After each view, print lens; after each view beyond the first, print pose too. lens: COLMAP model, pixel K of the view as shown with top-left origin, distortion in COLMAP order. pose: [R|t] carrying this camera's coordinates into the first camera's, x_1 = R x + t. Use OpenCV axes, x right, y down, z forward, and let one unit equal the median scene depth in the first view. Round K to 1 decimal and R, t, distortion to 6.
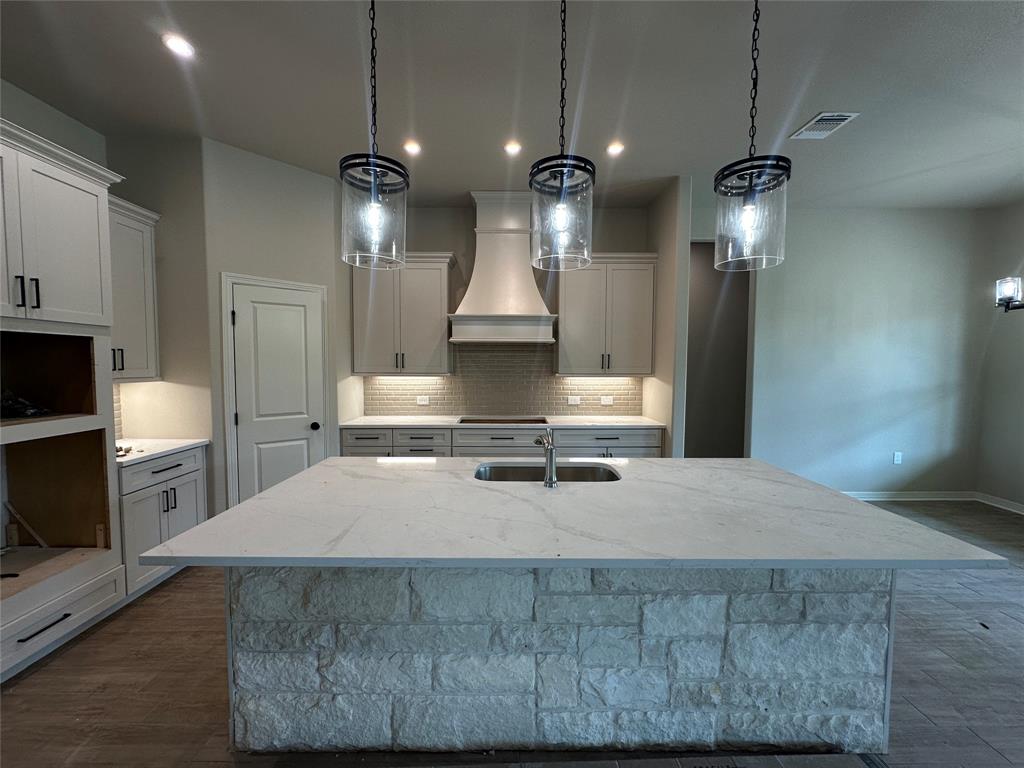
lens RADIAL K [[409.0, 0, 509.4], [0, 409.0, 383.2], [0, 0, 1]] dist [-0.000750, -0.000231]
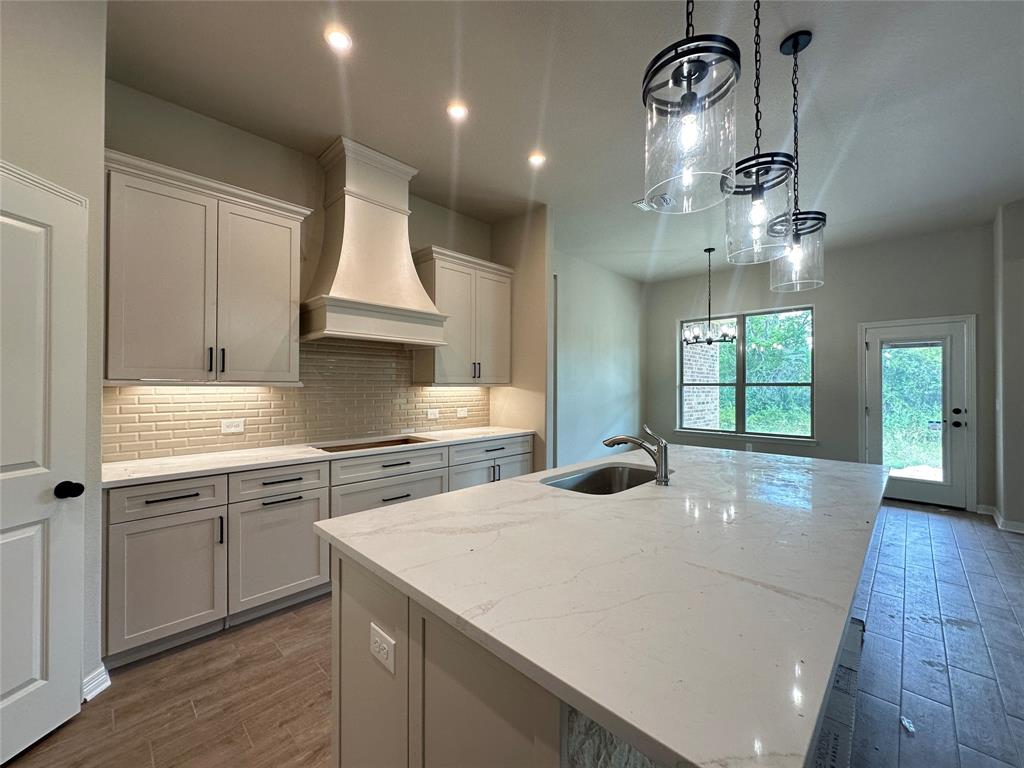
lens RADIAL K [[412.0, 0, 511.2], [0, 412.0, 384.1], [0, 0, 1]] dist [-0.000210, 0.000036]
pose [[0.698841, 0.001861, 0.715275, -0.424791], [0.038484, 0.998450, -0.040197, 0.022437], [-0.714241, 0.055618, 0.697686, 0.292589]]
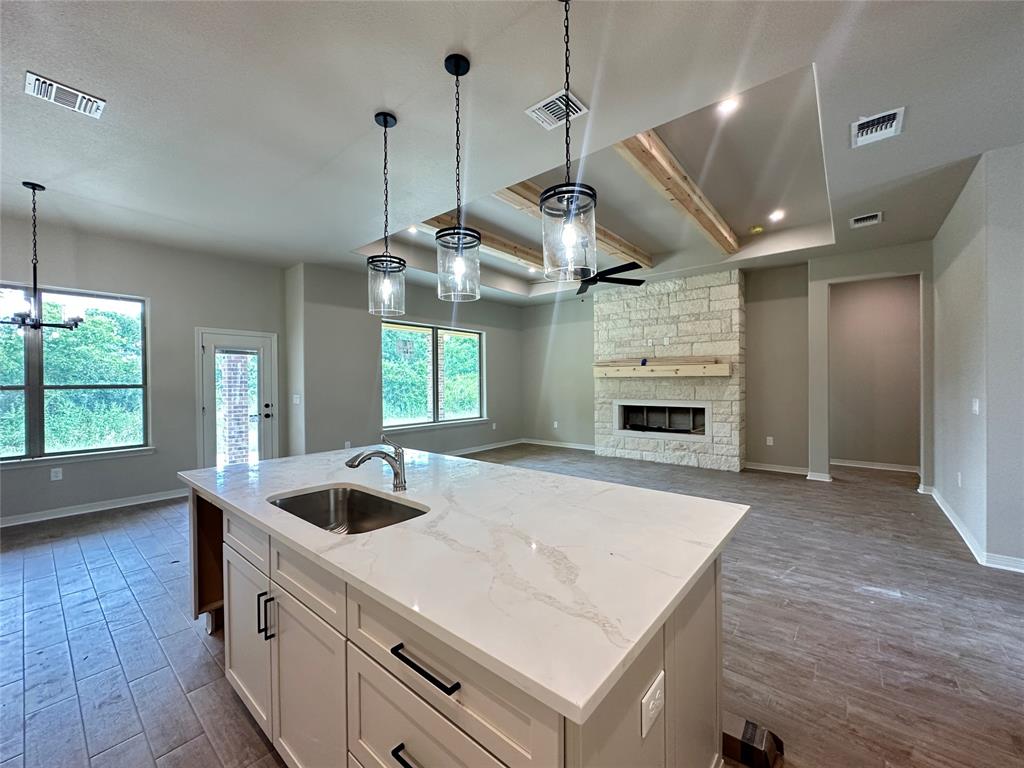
lens RADIAL K [[404.6, 0, 519.3], [0, 404.6, 382.7], [0, 0, 1]] dist [-0.001269, -0.000162]
pose [[-0.773320, 0.001666, 0.634014, -0.373242], [0.039699, 0.998162, 0.045799, -0.017938], [-0.632772, 0.060587, -0.771964, 0.798180]]
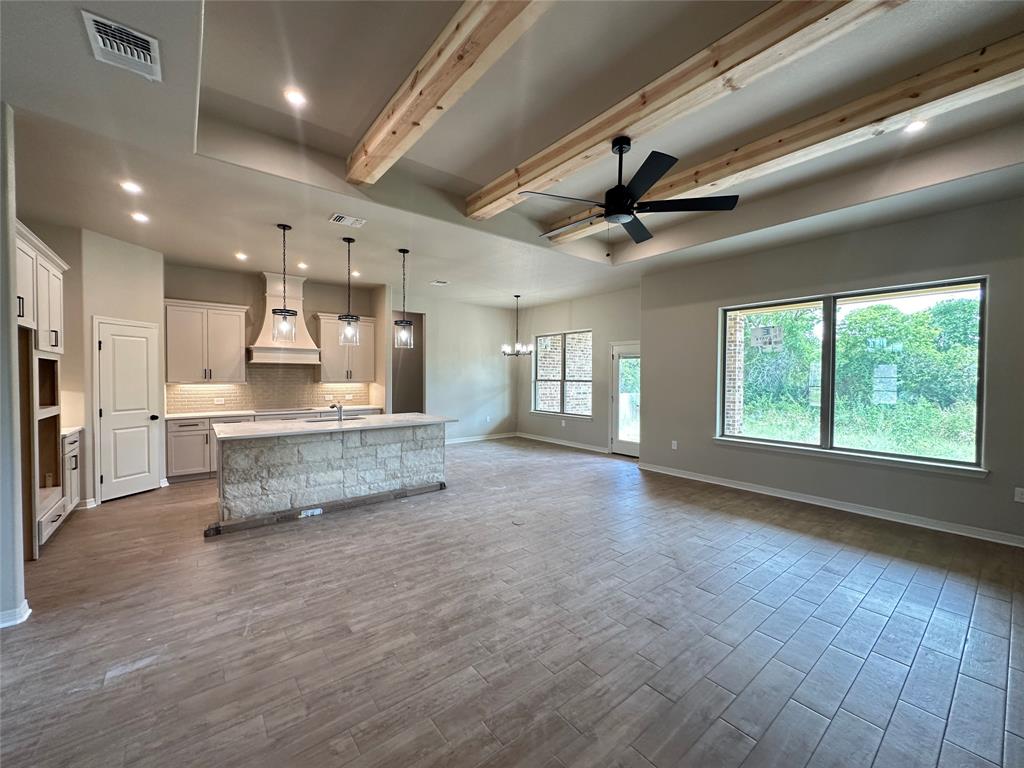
lens RADIAL K [[409.0, 0, 509.4], [0, 409.0, 383.2], [0, 0, 1]] dist [-0.000750, -0.000231]
pose [[0.785187, -0.011755, 0.619147, -0.350456], [0.031333, 0.999293, -0.020763, 0.047609], [-0.618465, 0.035703, 0.785001, -0.914475]]
